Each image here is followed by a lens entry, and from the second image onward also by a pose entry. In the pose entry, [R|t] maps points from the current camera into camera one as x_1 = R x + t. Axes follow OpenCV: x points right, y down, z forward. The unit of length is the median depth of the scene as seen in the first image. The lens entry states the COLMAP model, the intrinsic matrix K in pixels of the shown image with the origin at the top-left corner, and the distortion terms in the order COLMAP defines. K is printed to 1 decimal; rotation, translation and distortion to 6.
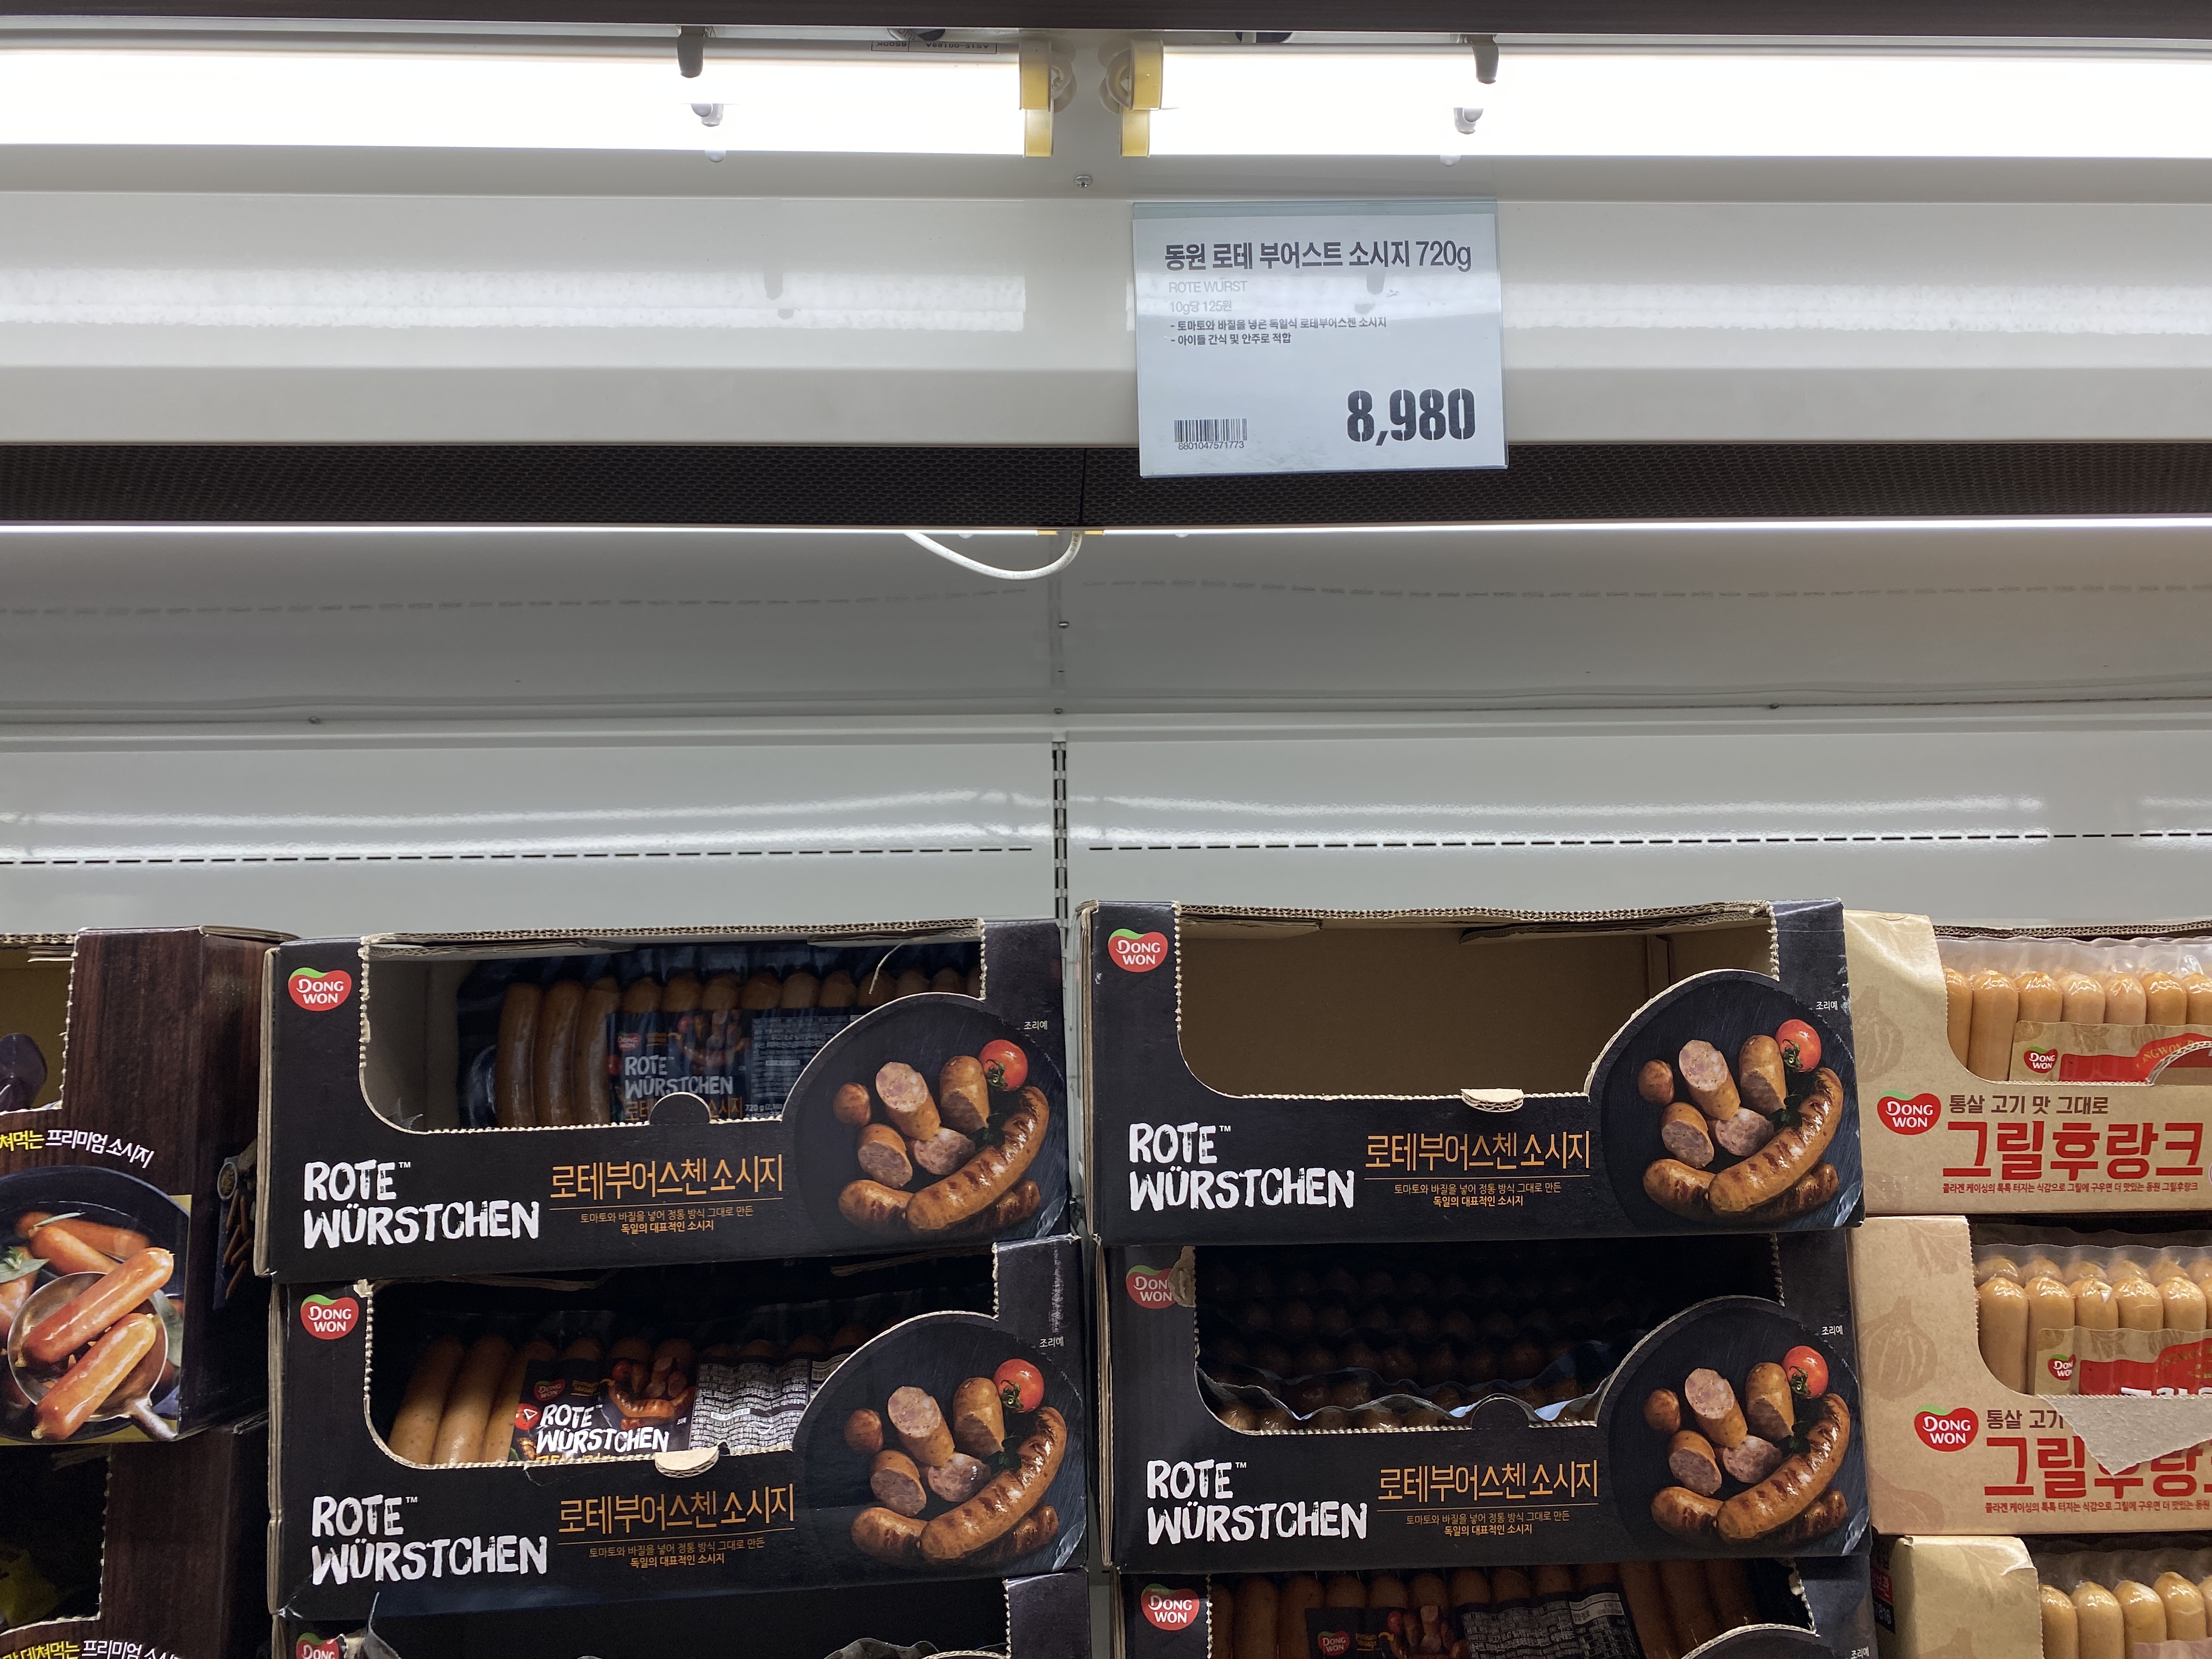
lens RADIAL K [[1703.6, 0, 1105.7], [0, 1703.6, 812.4], [0, 0, 1]] dist [0.003763, -0.007556]
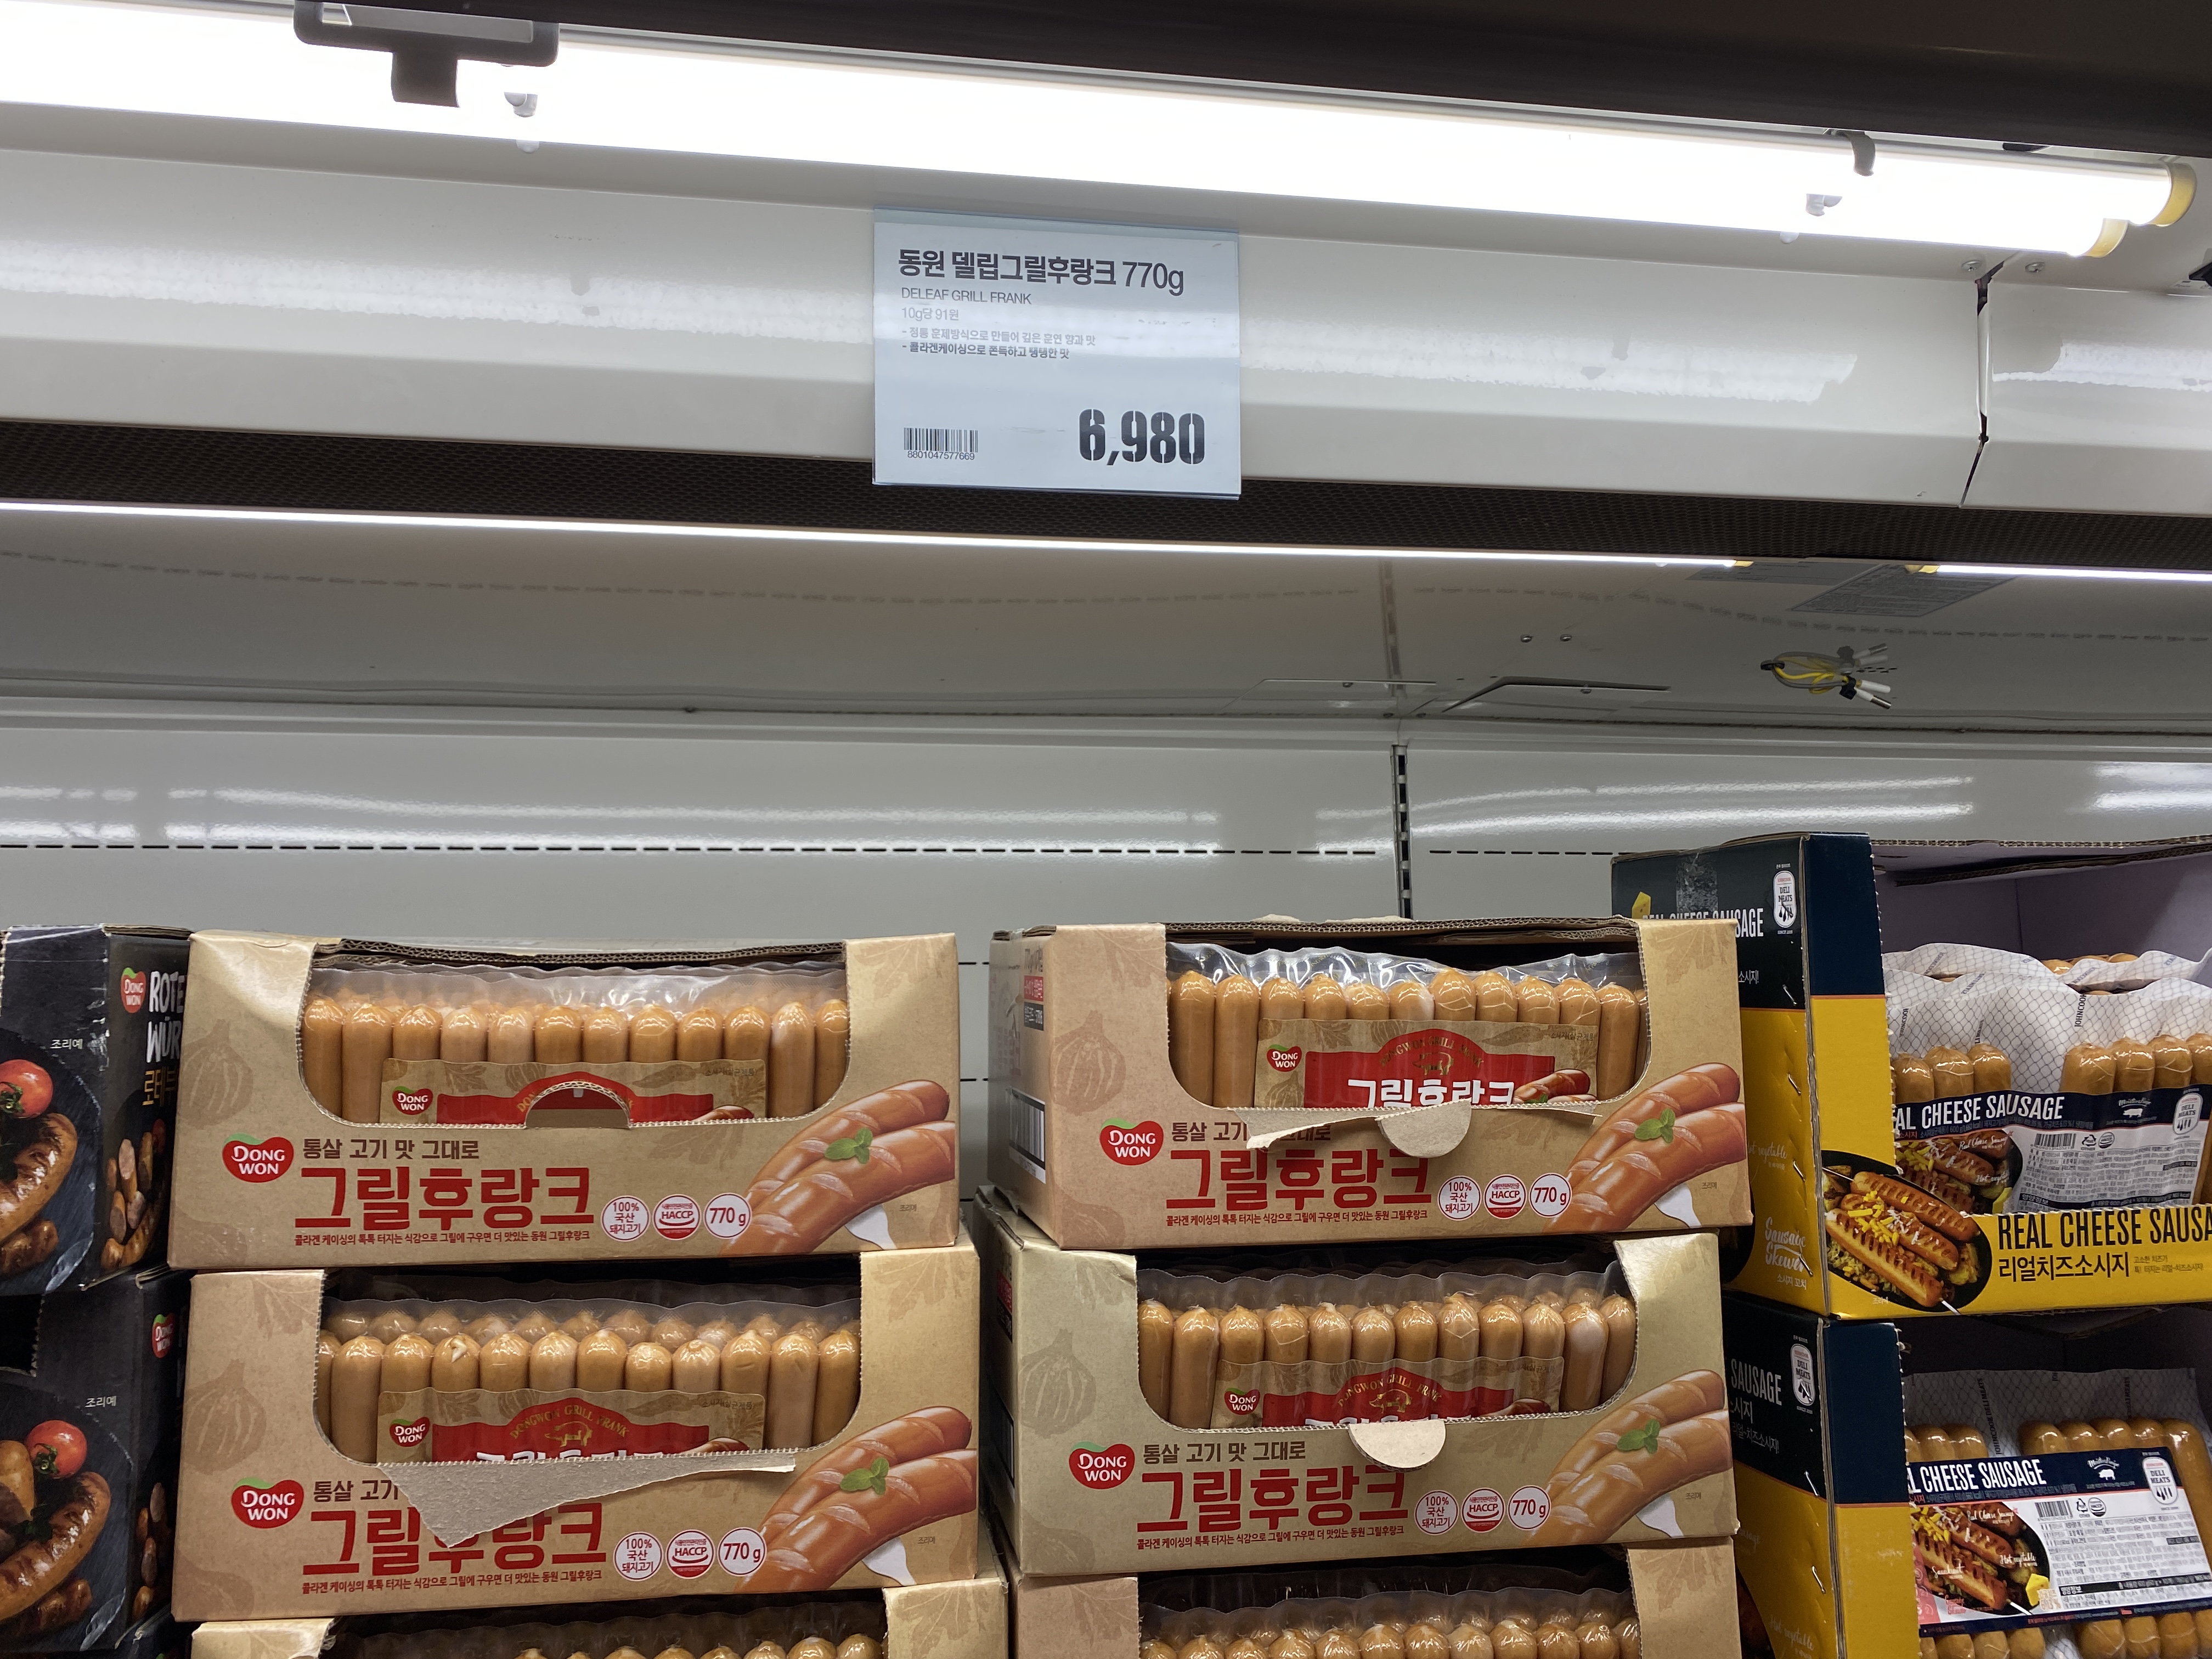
lens RADIAL K [[1727.4, 0, 1106.0], [0, 1727.4, 829.5], [0, 0, 1]] dist [-0.000333, -0.008399]
pose [[0.989615, 0.020821, 0.142225, 0.374668], [-0.020713, 0.999783, -0.002244, -0.003713], [-0.142241, -0.000725, 0.989832, 0.008448]]
